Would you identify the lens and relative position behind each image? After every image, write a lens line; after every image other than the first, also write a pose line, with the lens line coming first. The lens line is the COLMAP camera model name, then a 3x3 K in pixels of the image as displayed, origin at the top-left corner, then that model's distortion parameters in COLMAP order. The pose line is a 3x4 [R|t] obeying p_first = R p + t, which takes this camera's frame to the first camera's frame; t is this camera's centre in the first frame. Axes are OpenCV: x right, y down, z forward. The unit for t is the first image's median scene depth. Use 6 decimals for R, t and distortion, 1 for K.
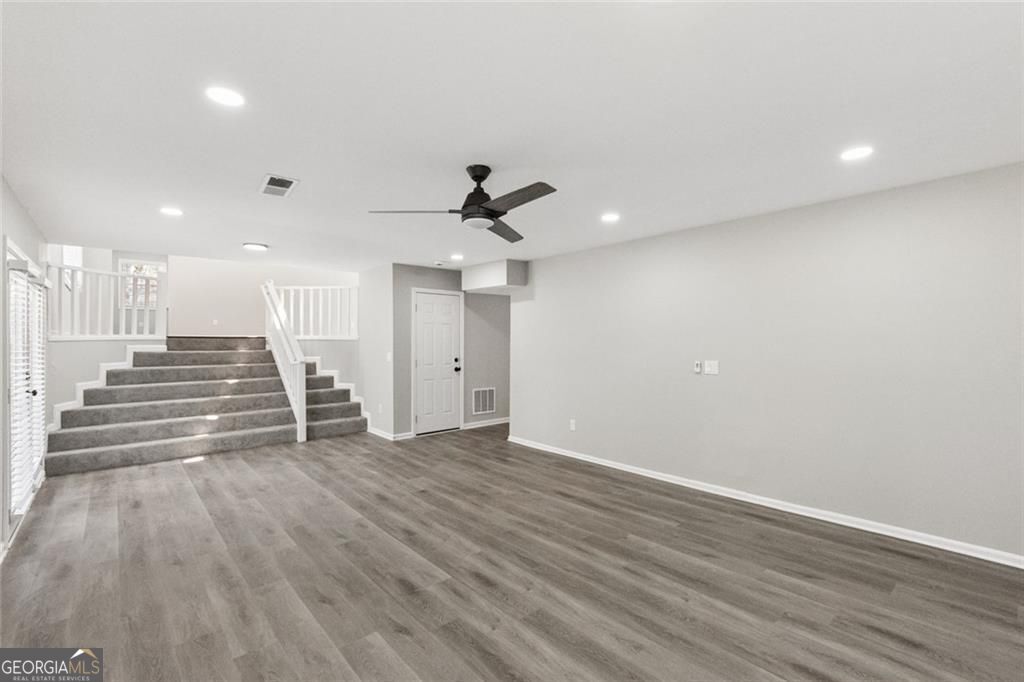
lens RADIAL K [[442.4, 0, 507.6], [0, 442.4, 344.1], [0, 0, 1]] dist [-0.002814, -0.000119]
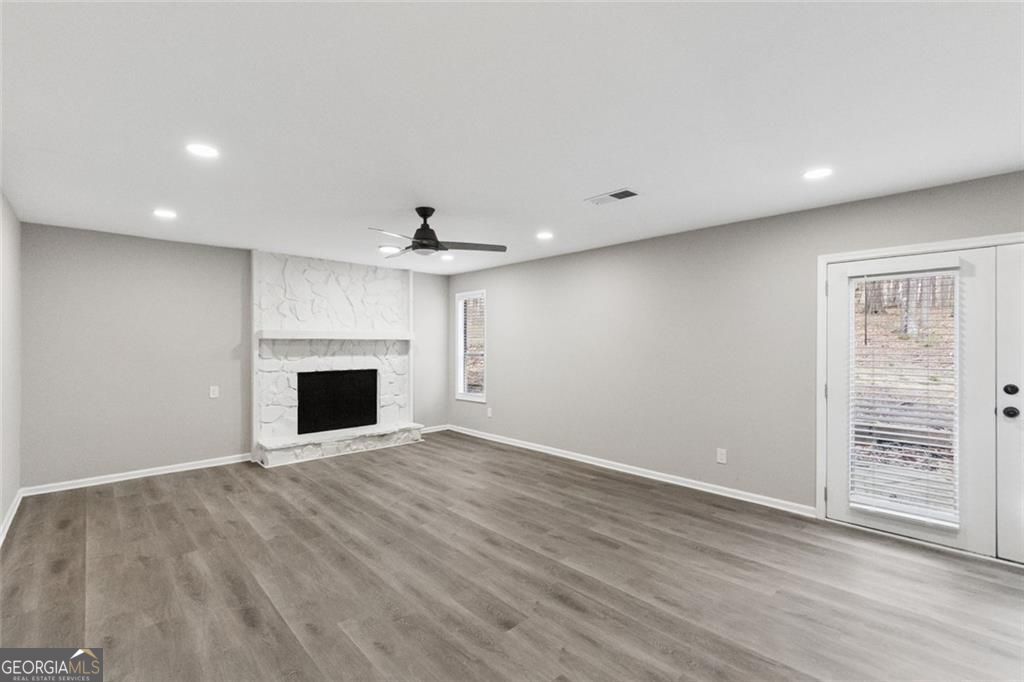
lens RADIAL K [[442.4, 0, 507.6], [0, 442.4, 344.1], [0, 0, 1]] dist [-0.002814, -0.000119]
pose [[-0.999360, 0.000889, -0.035770, -0.236491], [0.000749, 0.999992, 0.003914, -0.009406], [0.035774, 0.003885, -0.999352, 2.094515]]
